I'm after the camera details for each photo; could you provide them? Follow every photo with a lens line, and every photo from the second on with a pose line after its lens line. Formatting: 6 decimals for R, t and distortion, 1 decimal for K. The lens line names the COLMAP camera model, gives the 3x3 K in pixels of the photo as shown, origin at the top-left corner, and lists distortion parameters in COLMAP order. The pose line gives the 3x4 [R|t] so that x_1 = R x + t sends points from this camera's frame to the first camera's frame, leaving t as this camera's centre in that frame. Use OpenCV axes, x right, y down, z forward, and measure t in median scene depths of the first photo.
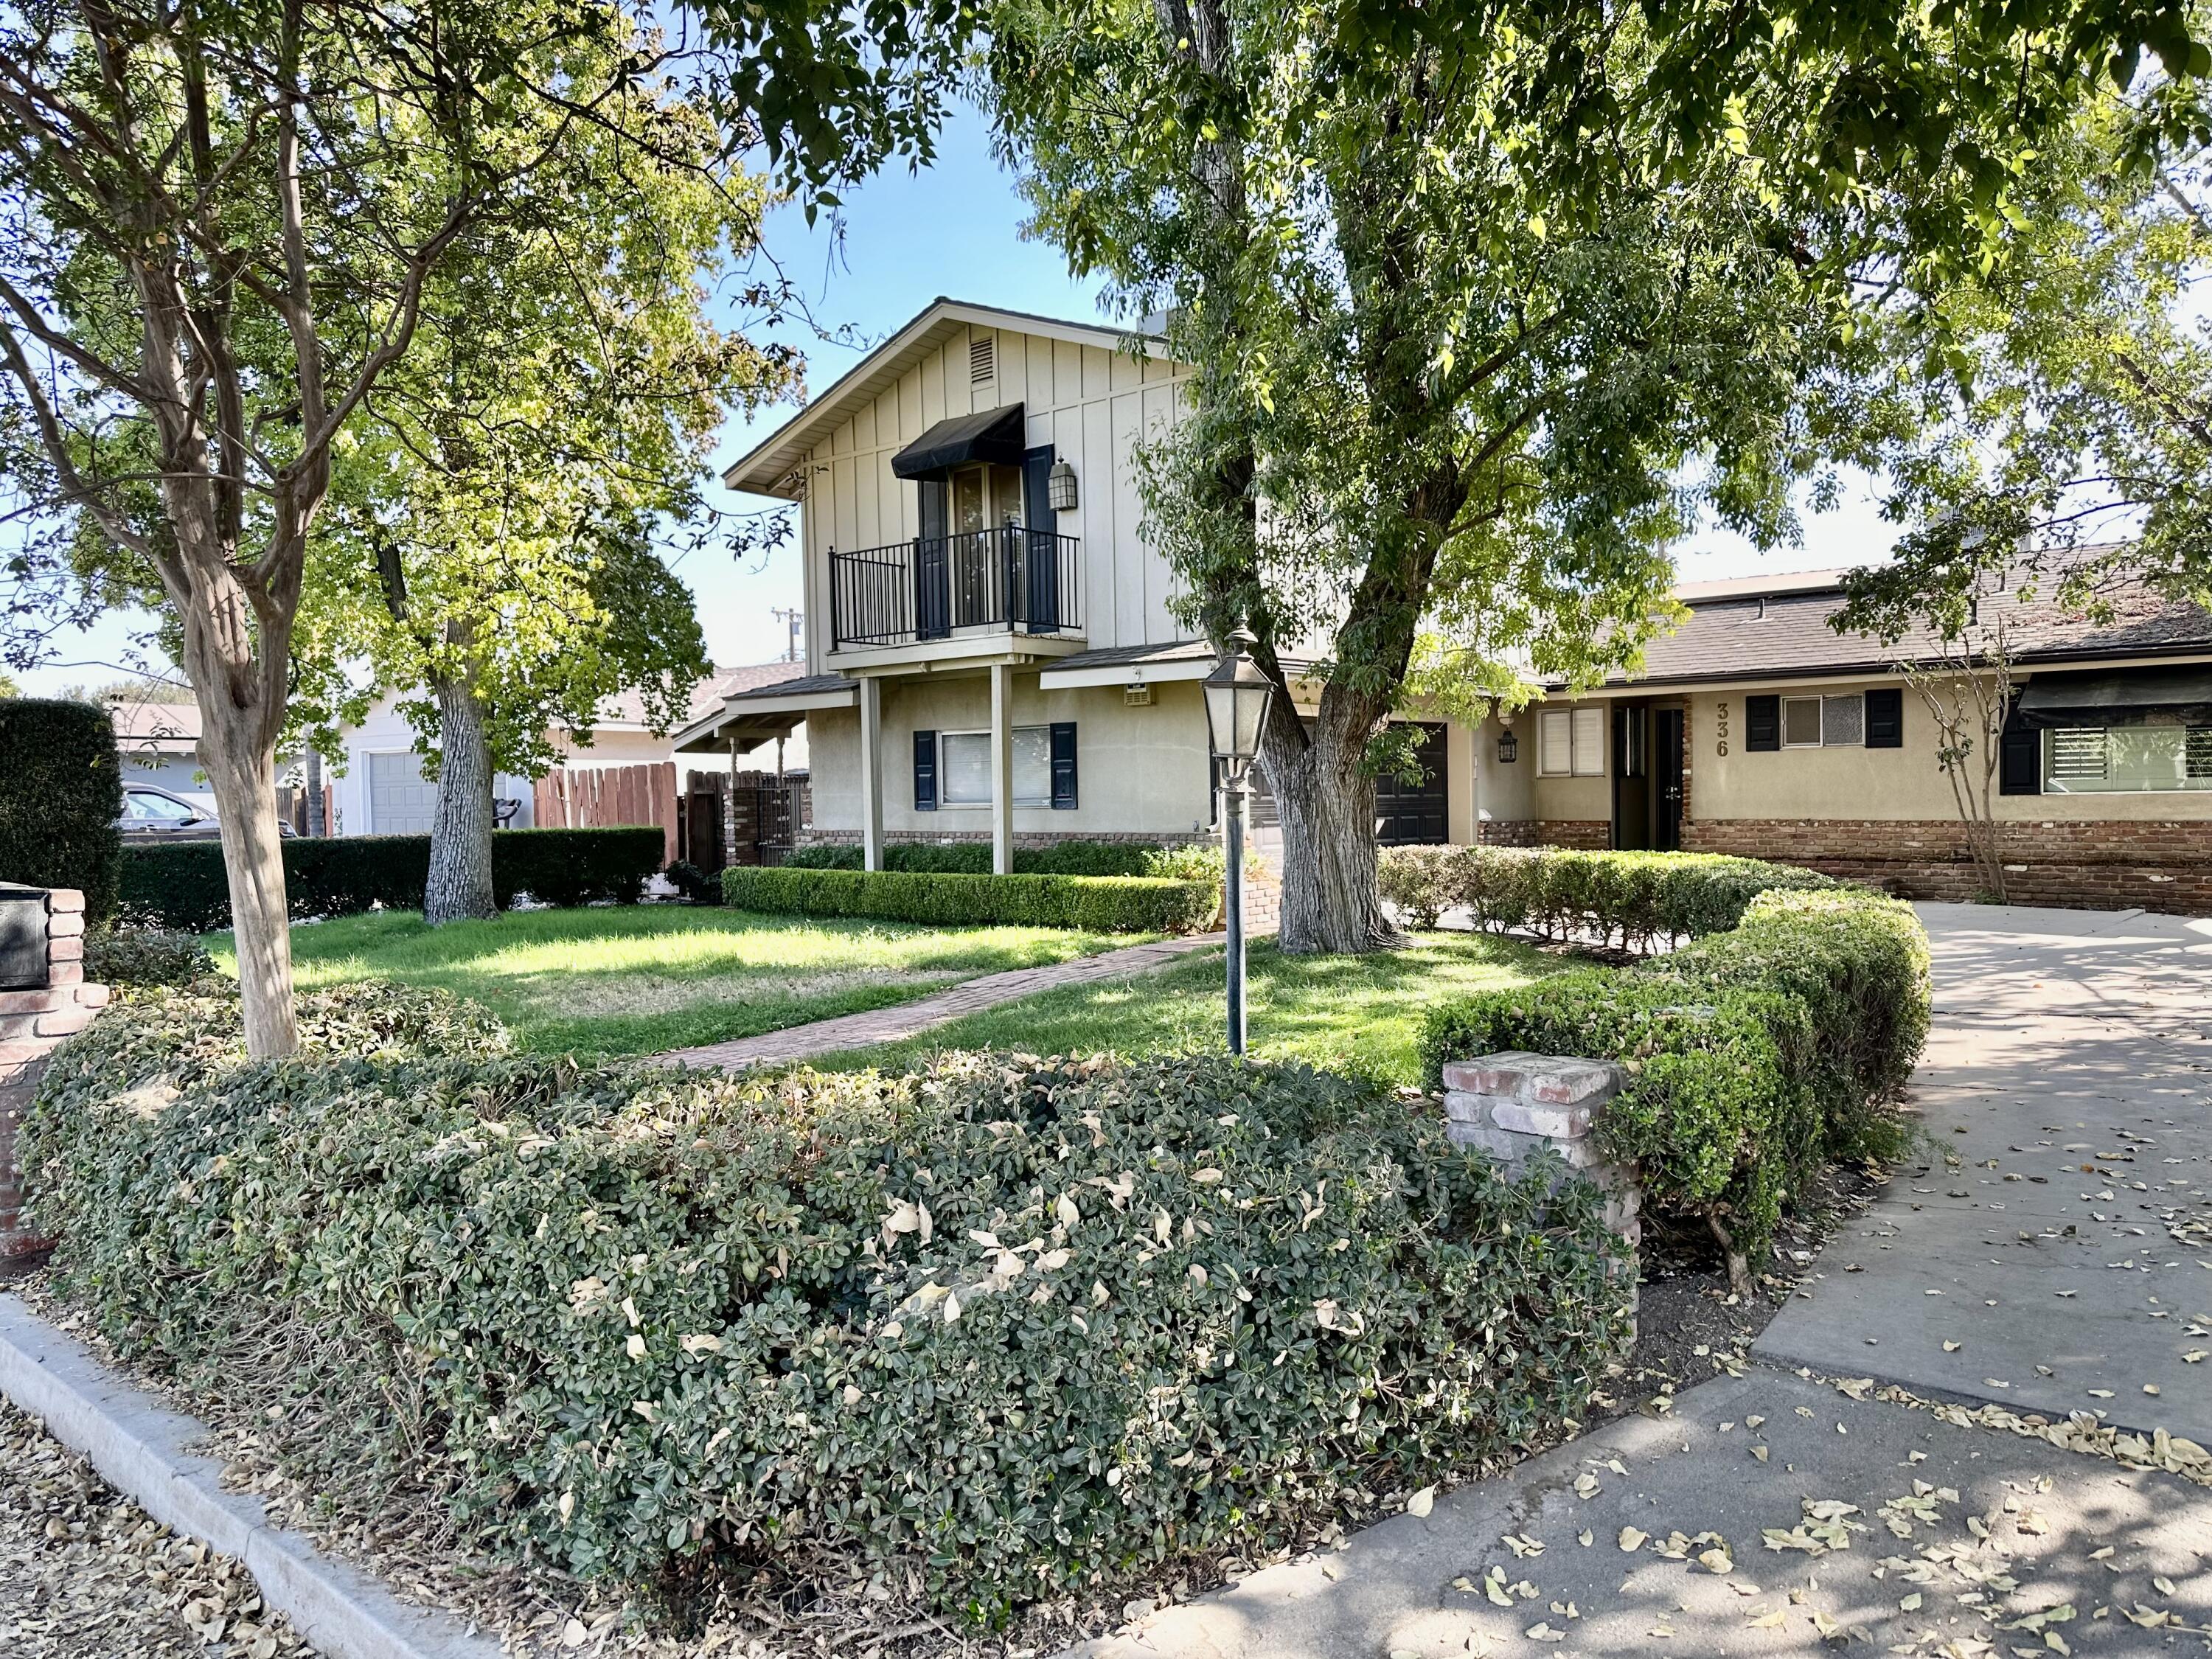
lens RADIAL K [[1557.6, 0, 1102.1], [0, 1557.6, 835.3], [0, 0, 1]] dist [0.031326, -0.046277]
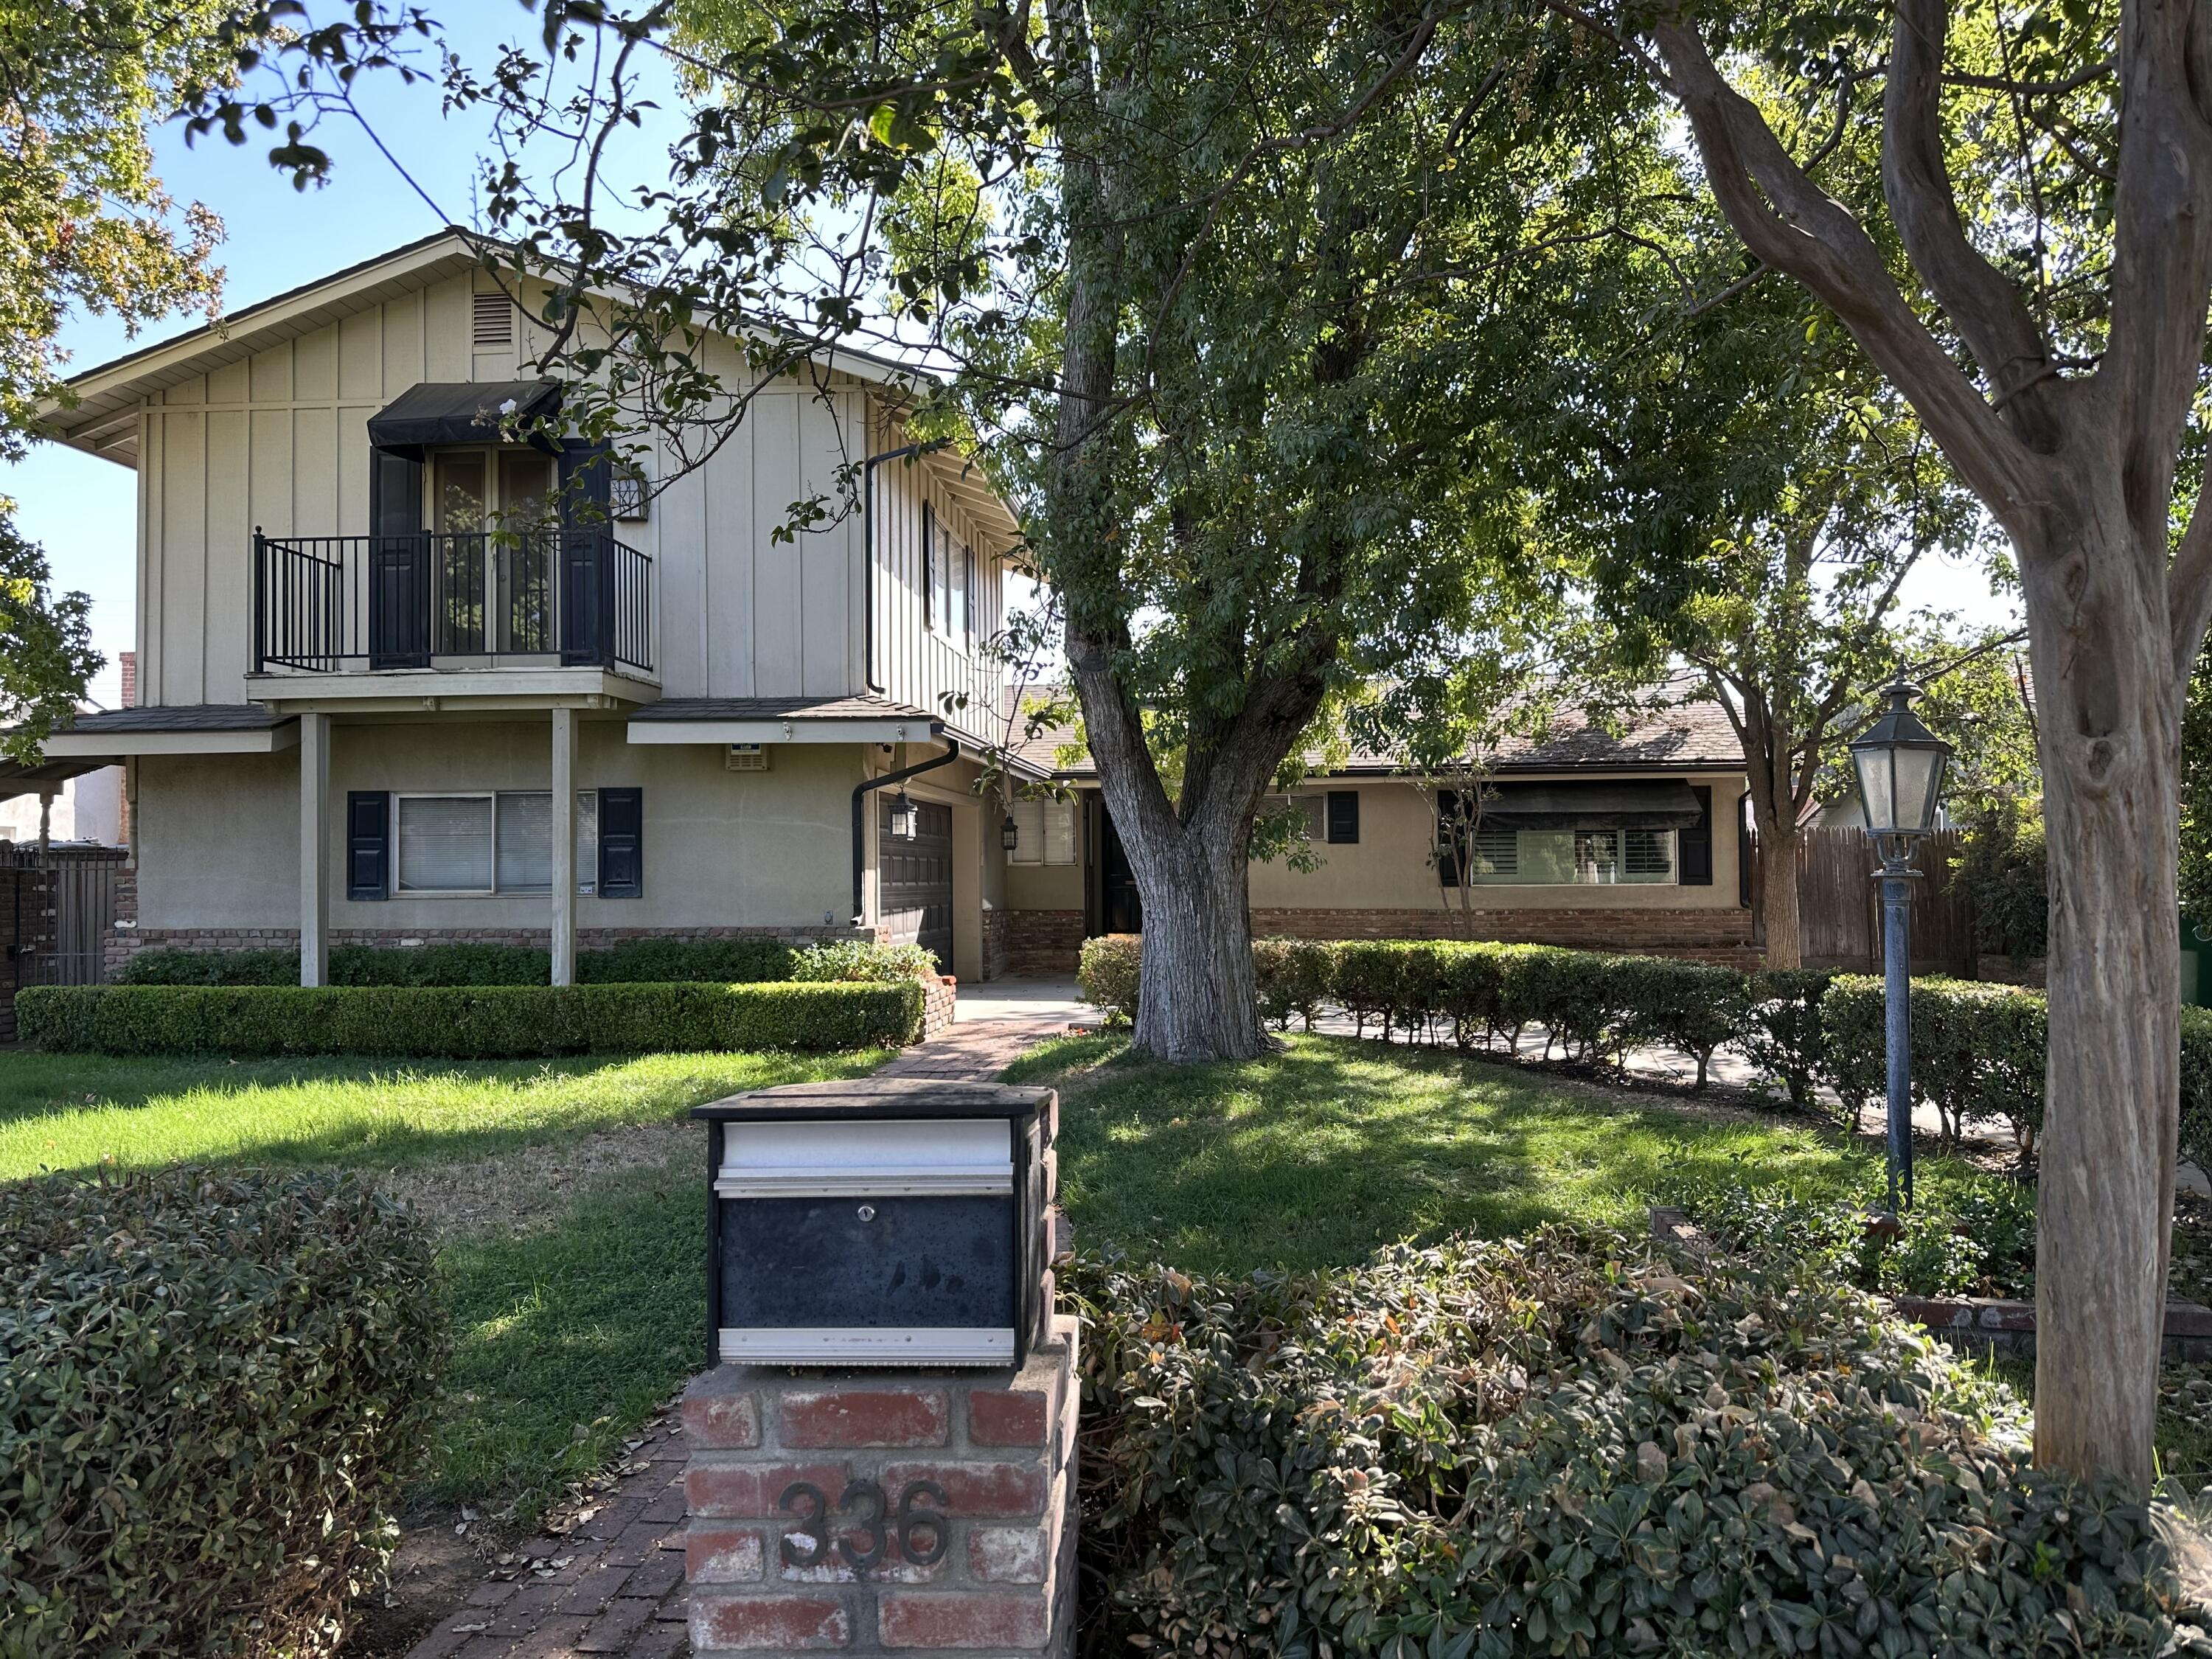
lens RADIAL K [[1557.6, 0, 1110.9], [0, 1557.6, 830.8], [0, 0, 1]] dist [0.031326, -0.046277]
pose [[0.805748, 0.026776, 0.591653, -0.288498], [0.010372, 0.998186, -0.059300, -0.001361], [-0.592168, 0.053918, 0.804009, 0.218584]]
